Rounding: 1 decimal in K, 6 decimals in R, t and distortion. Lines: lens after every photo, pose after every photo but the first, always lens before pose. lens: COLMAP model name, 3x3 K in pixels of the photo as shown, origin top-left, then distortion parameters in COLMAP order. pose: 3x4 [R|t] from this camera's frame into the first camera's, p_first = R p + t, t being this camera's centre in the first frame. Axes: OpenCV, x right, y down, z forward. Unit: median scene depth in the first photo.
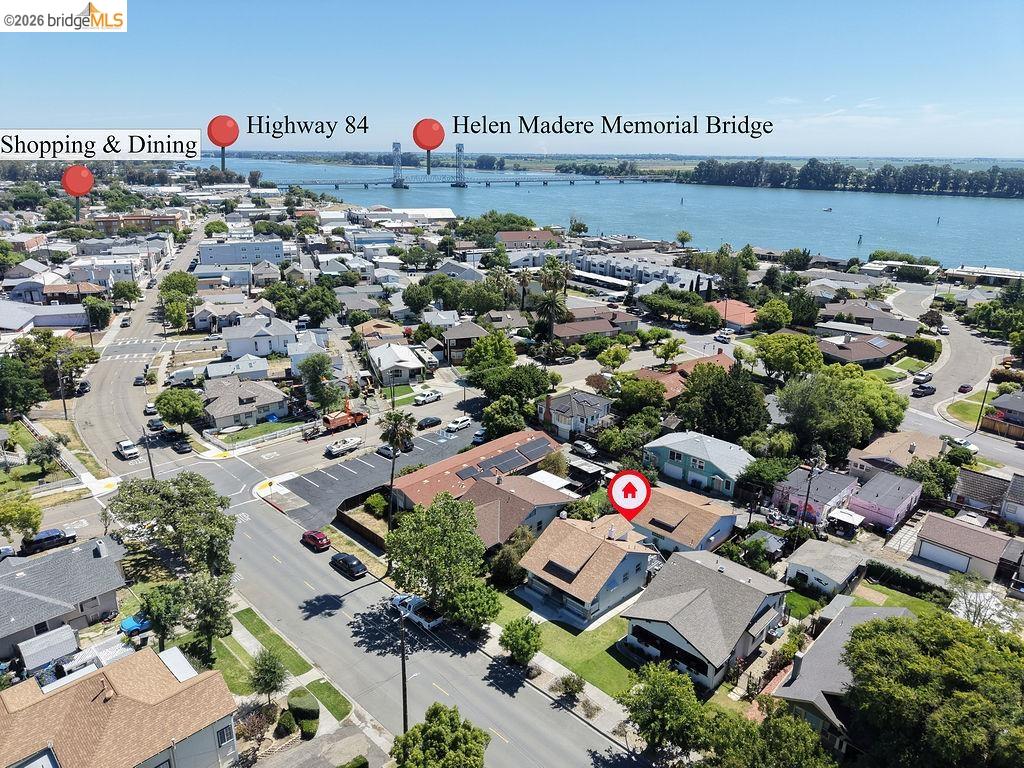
lens RADIAL K [[713.8, 0, 509.4], [0, 713.8, 385.5], [0, 0, 1]] dist [0.026986, -0.007170]
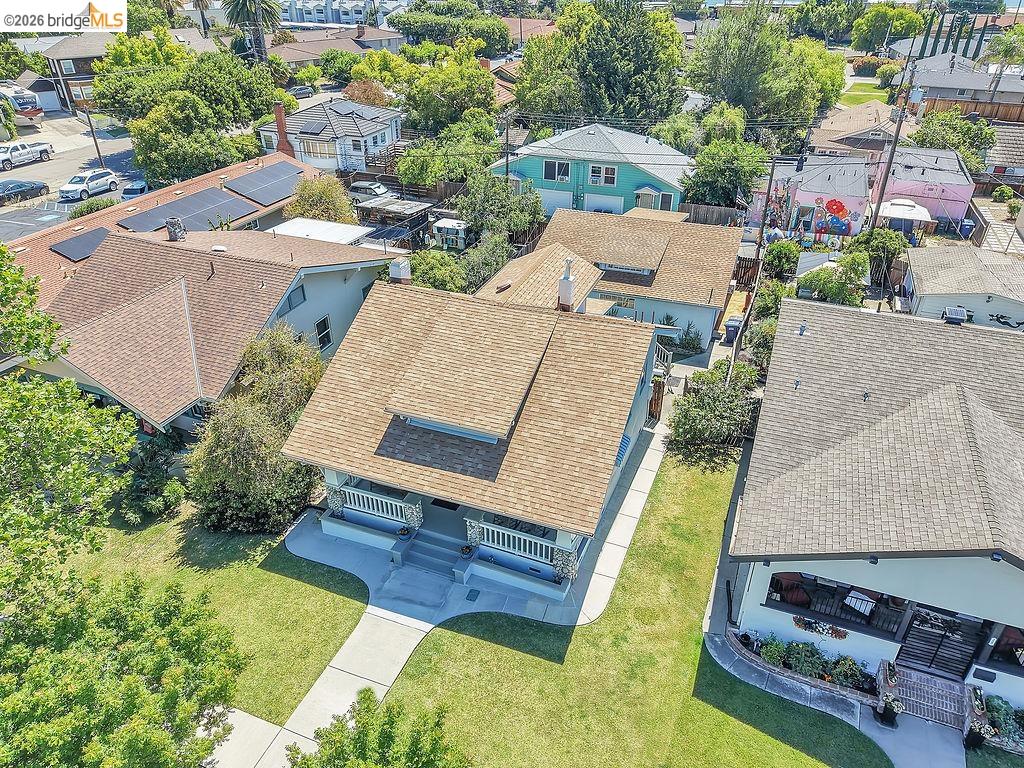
lens RADIAL K [[713.8, 0, 512.3], [0, 713.8, 387.0], [0, 0, 1]] dist [0.026986, -0.007170]
pose [[0.926295, -0.214193, 0.309999, 0.013022], [0.143523, 0.961261, 0.235326, 0.152366], [-0.348395, -0.173489, 0.921153, 0.636102]]
